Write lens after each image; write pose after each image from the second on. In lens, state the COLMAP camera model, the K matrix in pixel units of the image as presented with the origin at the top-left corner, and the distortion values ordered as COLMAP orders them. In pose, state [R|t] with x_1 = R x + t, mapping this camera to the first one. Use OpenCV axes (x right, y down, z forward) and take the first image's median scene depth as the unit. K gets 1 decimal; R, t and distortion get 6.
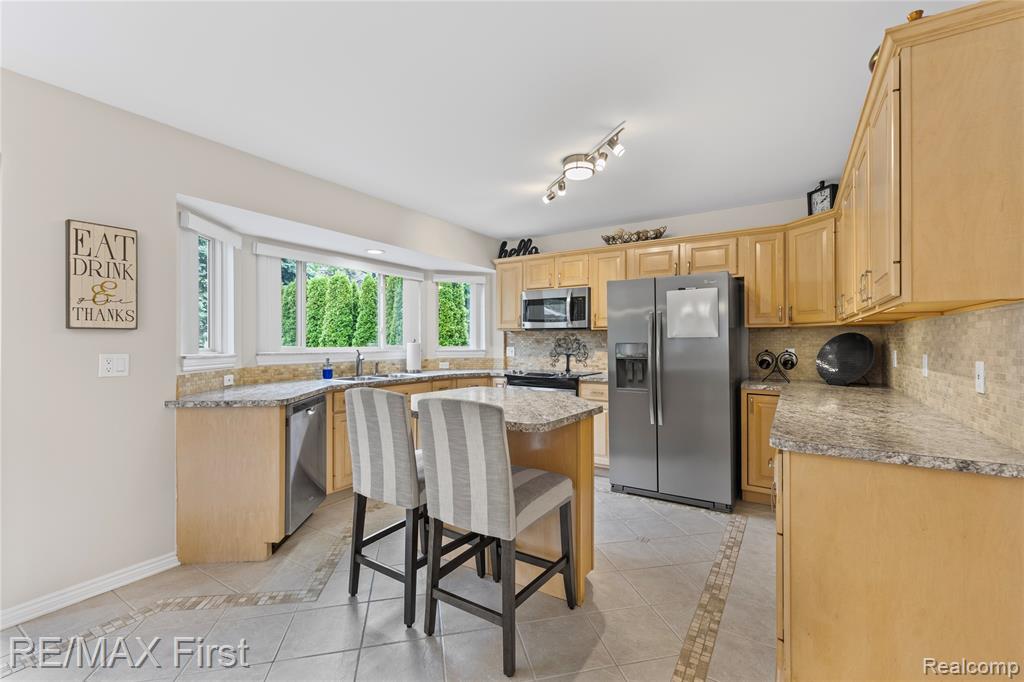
lens RADIAL K [[444.5, 0, 510.4], [0, 444.5, 338.6], [0, 0, 1]] dist [0.009566, -0.000878]
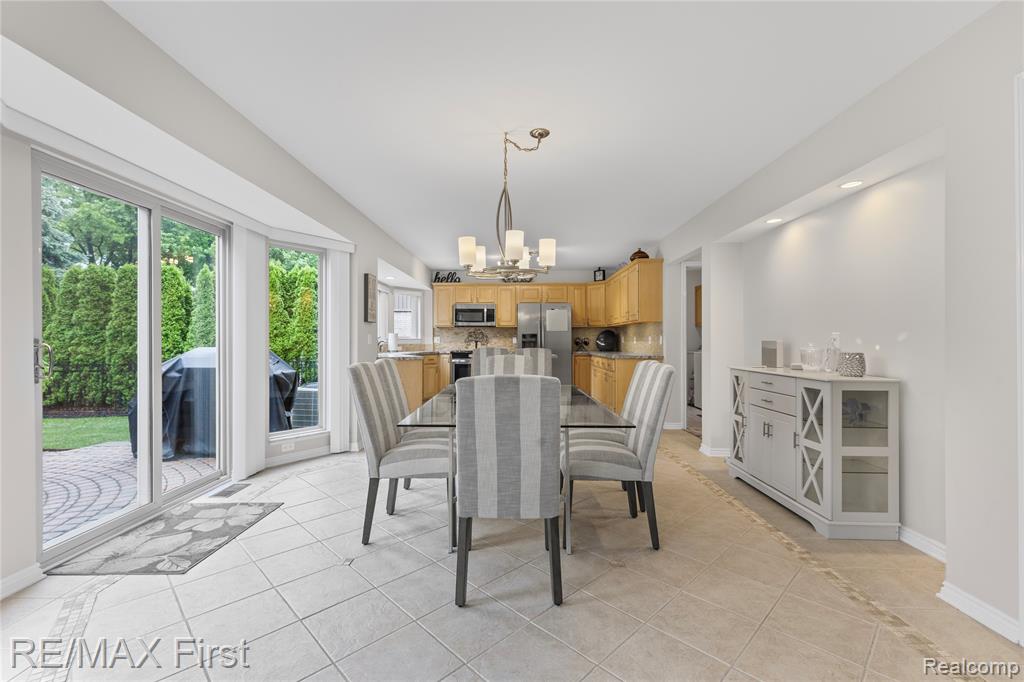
lens RADIAL K [[444.5, 0, 512.3], [0, 444.5, 341.6], [0, 0, 1]] dist [0.009566, -0.000878]
pose [[0.849392, 0.000588, 0.527763, -0.896256], [-0.004727, 0.999968, 0.006494, 0.034369], [-0.527742, -0.008011, 0.849367, -0.736336]]
